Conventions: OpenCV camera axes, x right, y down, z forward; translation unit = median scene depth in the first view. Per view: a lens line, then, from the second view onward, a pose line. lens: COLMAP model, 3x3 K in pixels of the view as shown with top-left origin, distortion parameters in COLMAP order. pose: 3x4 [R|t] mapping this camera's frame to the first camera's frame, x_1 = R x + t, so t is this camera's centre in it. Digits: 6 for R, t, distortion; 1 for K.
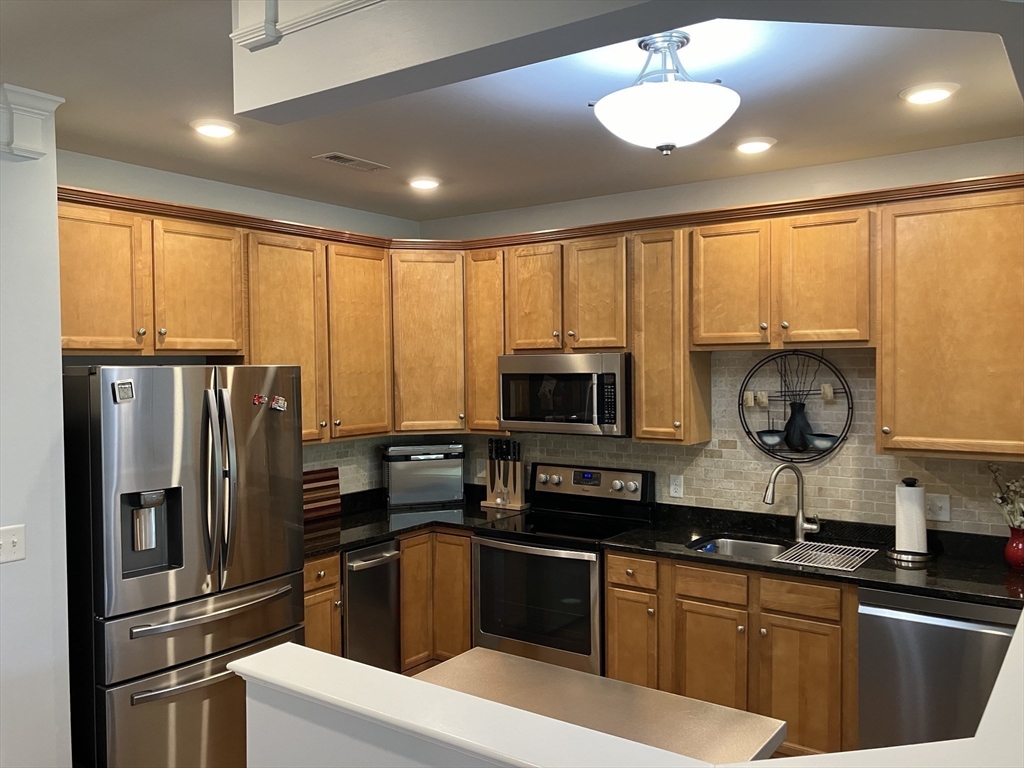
lens RADIAL K [[838.6, 0, 512.0], [0, 838.6, 384.0], [0, 0, 1]] dist [-0.002485, -0.004696]
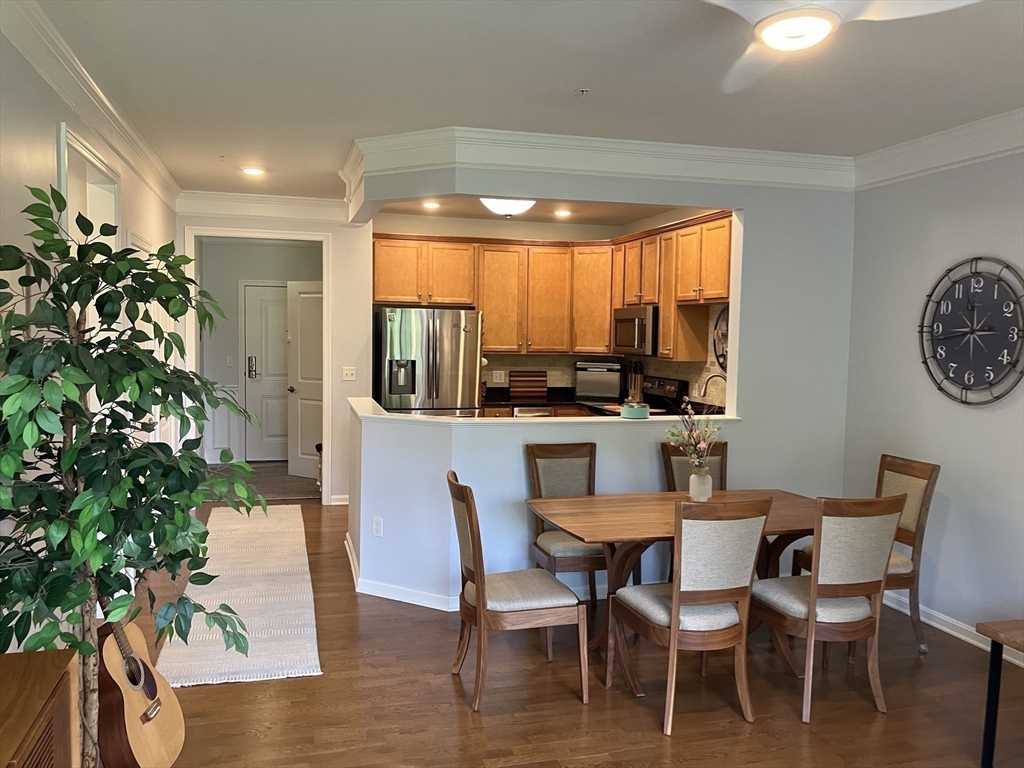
lens RADIAL K [[832.9, 0, 512.0], [0, 832.9, 384.0], [0, 0, 1]] dist [0.073613, -0.001027]
pose [[0.778893, 0.062441, -0.624040, 0.907416], [-0.040004, 0.997952, 0.049924, 0.043653], [0.625879, -0.013921, 0.779796, -0.464497]]
